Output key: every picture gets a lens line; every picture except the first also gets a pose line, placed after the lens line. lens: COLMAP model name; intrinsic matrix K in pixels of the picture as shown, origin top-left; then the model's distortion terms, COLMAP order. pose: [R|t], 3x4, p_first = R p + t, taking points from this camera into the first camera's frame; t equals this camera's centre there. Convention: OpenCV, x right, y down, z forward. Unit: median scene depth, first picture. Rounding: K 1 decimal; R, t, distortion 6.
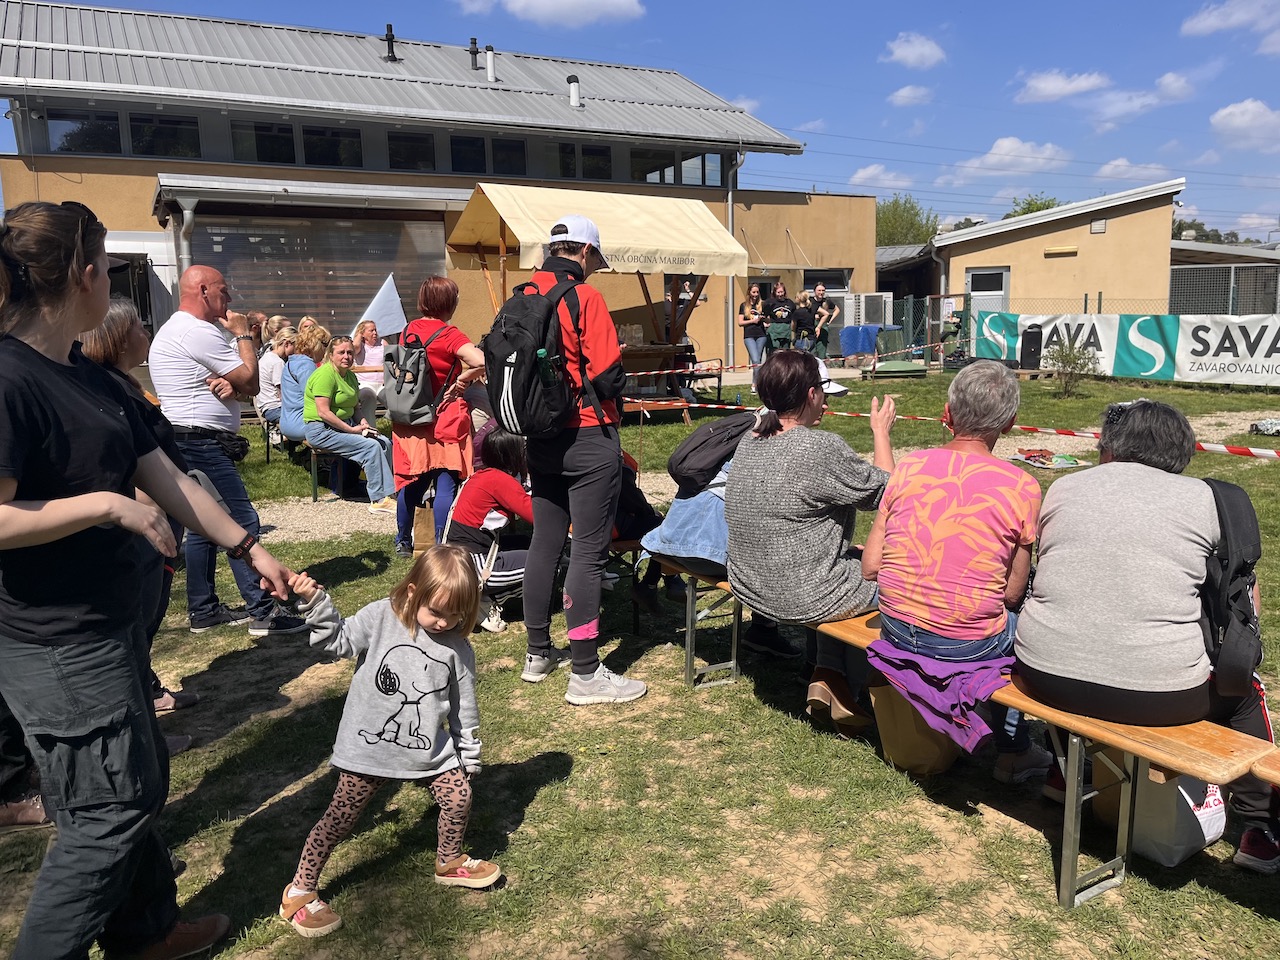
lens RADIAL K [[973.2, 0, 616.7], [0, 973.2, 477.7], [0, 0, 1]] dist [0.061833, -0.079505]
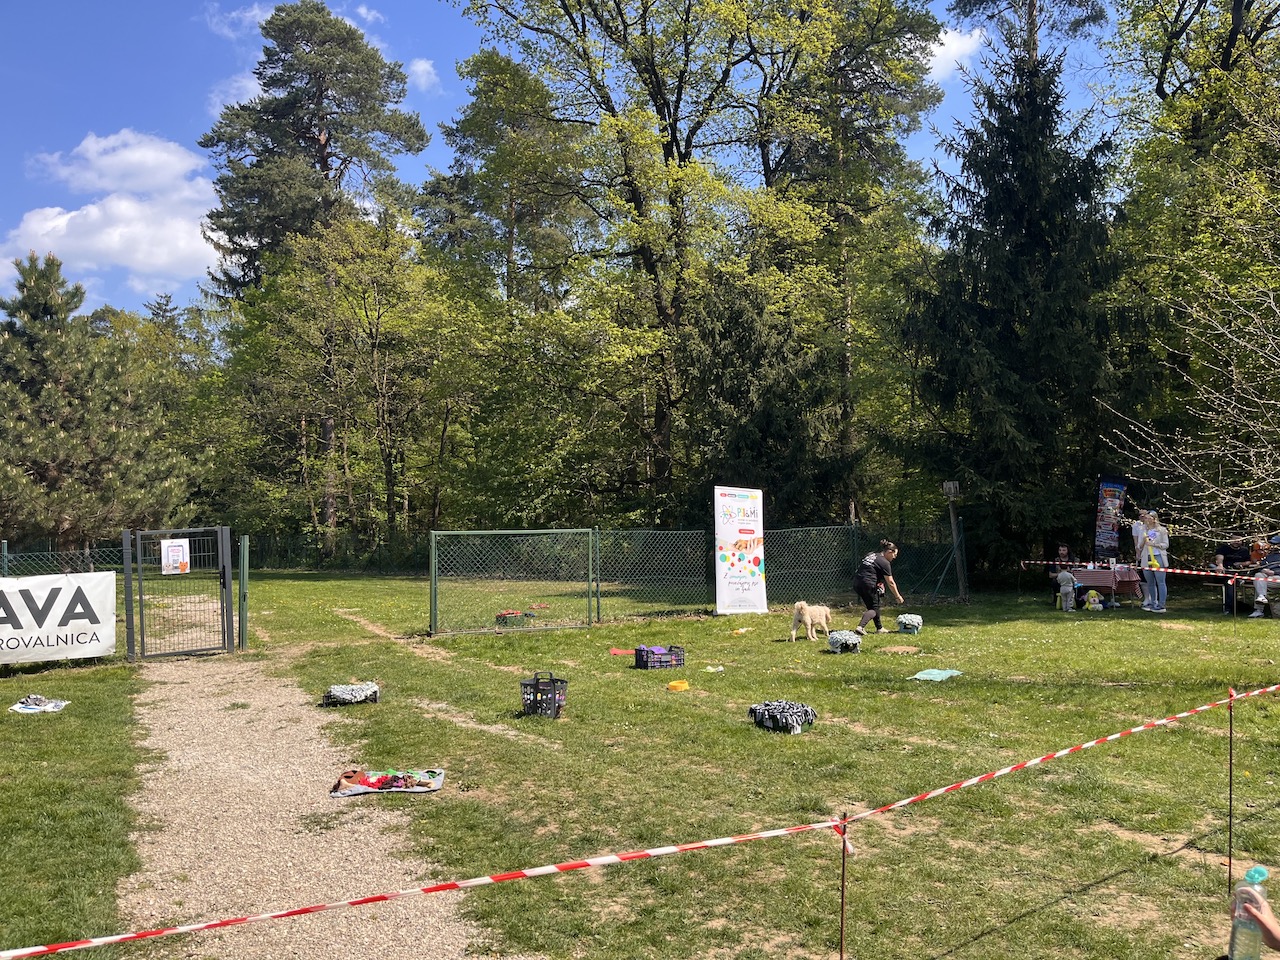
lens RADIAL K [[973.2, 0, 630.4], [0, 973.2, 481.5], [0, 0, 1]] dist [0.061833, -0.079505]
pose [[-0.018161, 0.061721, 0.997928, -0.140507], [0.184438, 0.981171, -0.057328, -0.075939], [-0.982676, 0.183015, -0.029203, 0.379520]]
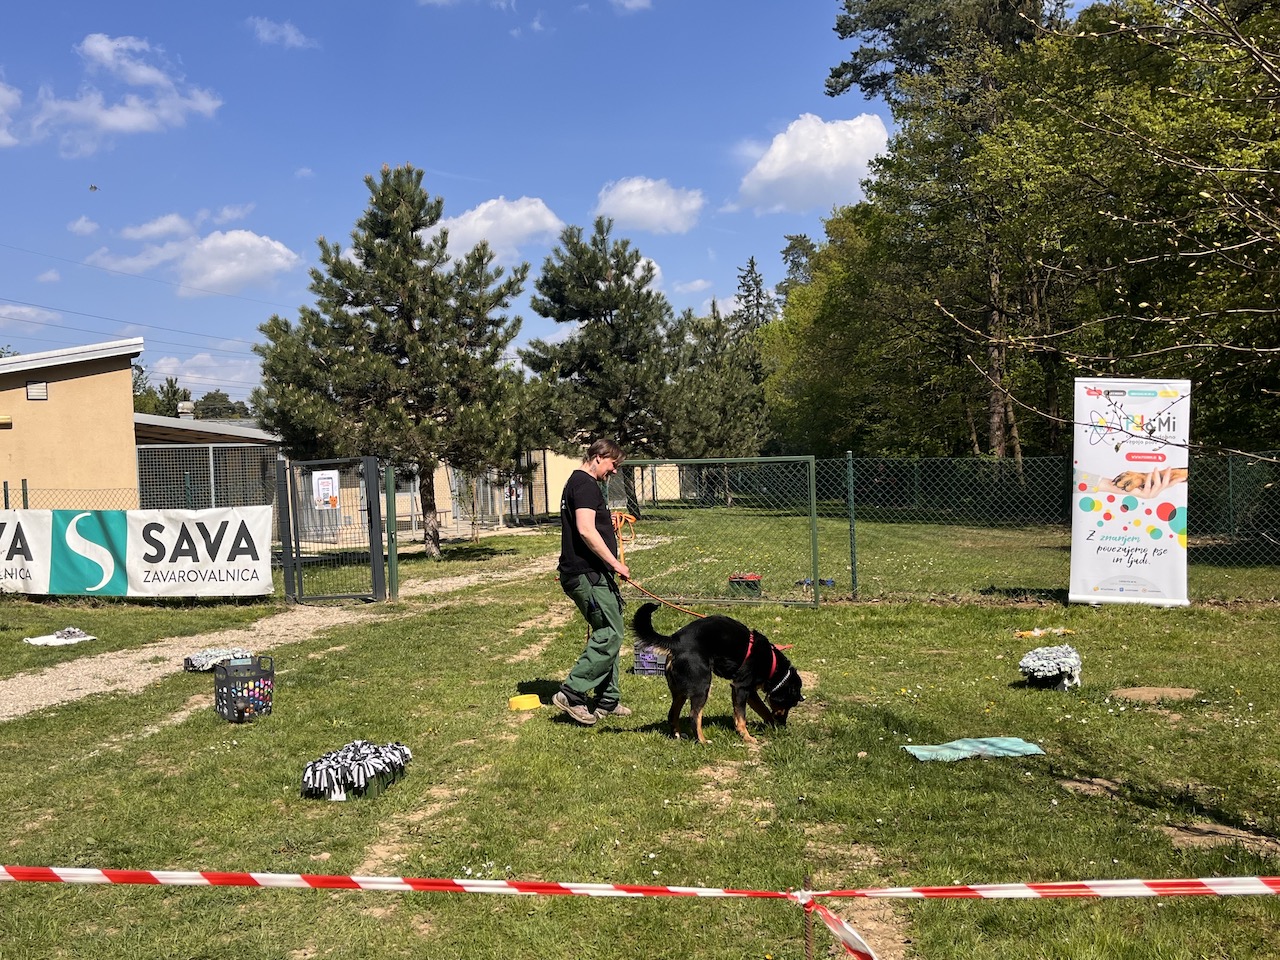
lens RADIAL K [[1252.5, 0, 643.3], [0, 1252.5, 493.5], [0, 0, 1]] dist [0.037994, 0.000000]
pose [[0.669079, -0.011237, 0.743107, 0.090592], [0.135326, 0.985012, -0.106949, -0.015293], [-0.730767, 0.172119, 0.660571, 0.050138]]
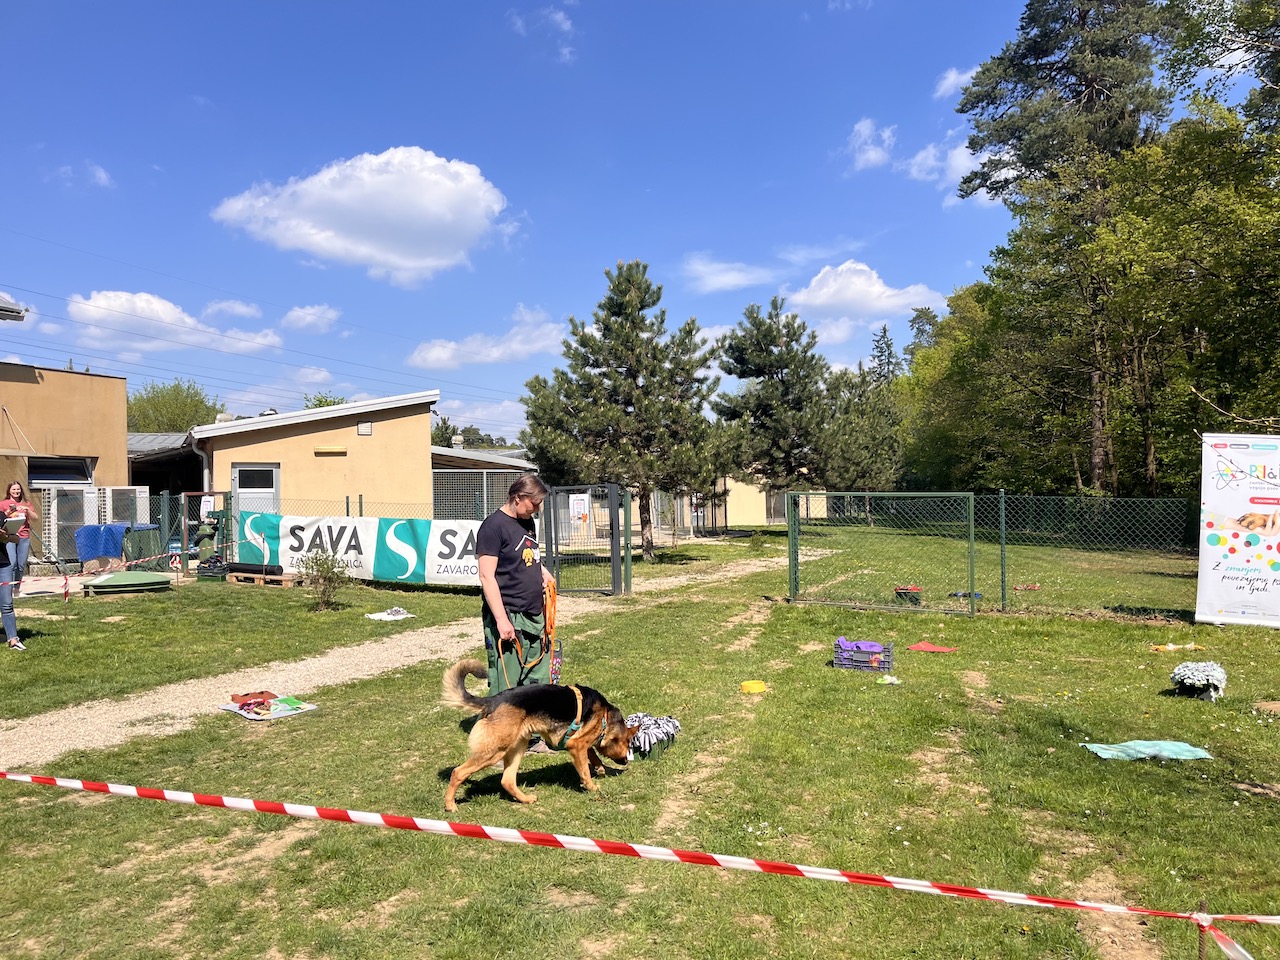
lens RADIAL K [[973.2, 0, 644.8], [0, 973.2, 490.0], [0, 0, 1]] dist [0.061833, -0.079505]
pose [[0.769987, 0.019806, 0.637752, 0.074143], [0.092575, 0.985474, -0.142374, -0.023825], [-0.631308, 0.168666, 0.756969, 0.069194]]
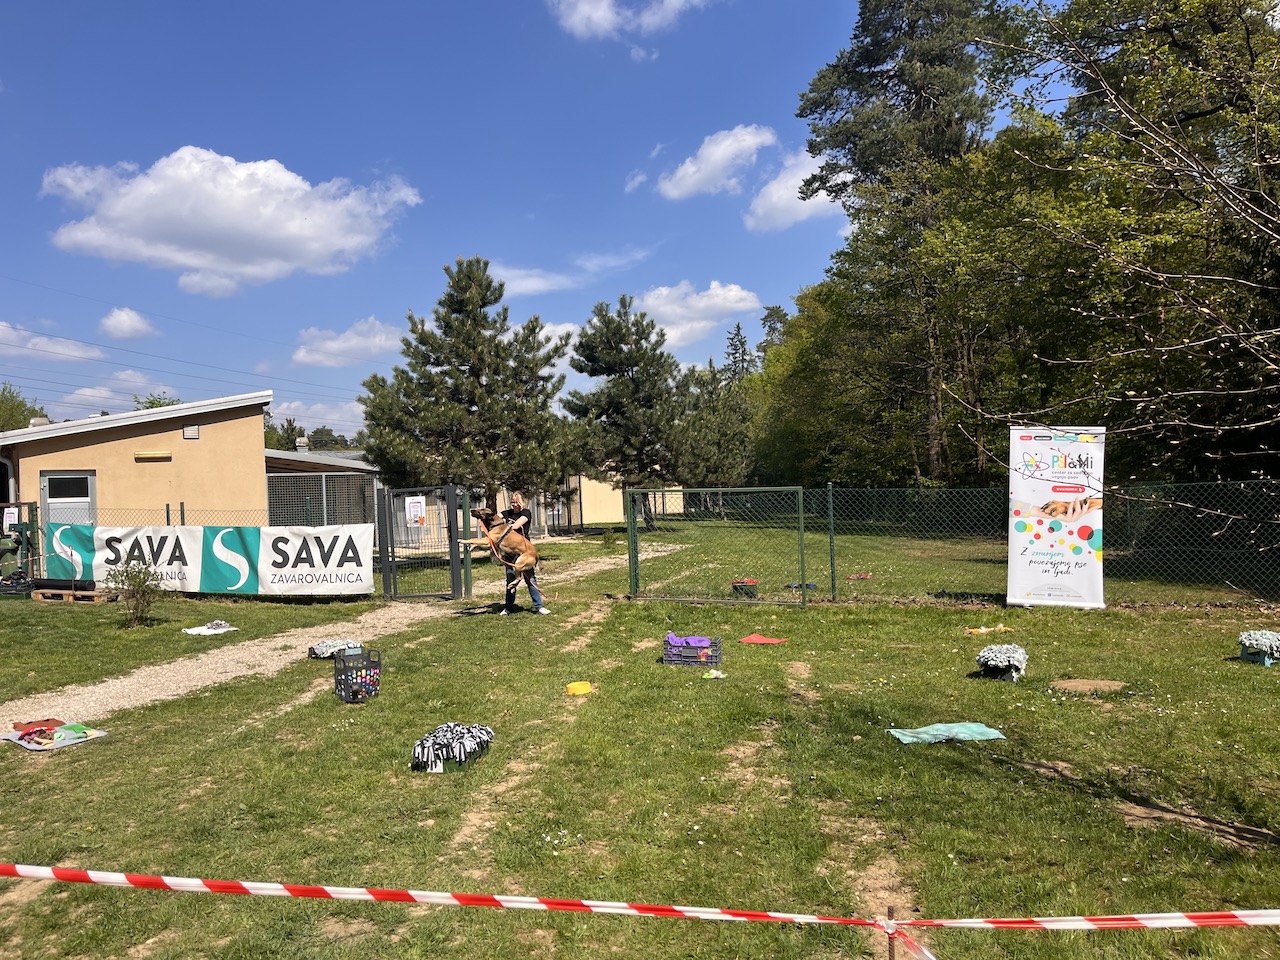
lens RADIAL K [[973.2, 0, 629.1], [0, 973.2, 487.7], [0, 0, 1]] dist [0.061833, -0.079505]
pose [[0.686039, 0.004091, 0.727554, 0.090796], [0.130630, 0.983042, -0.128704, -0.023637], [-0.715742, 0.183336, 0.673870, 0.061165]]
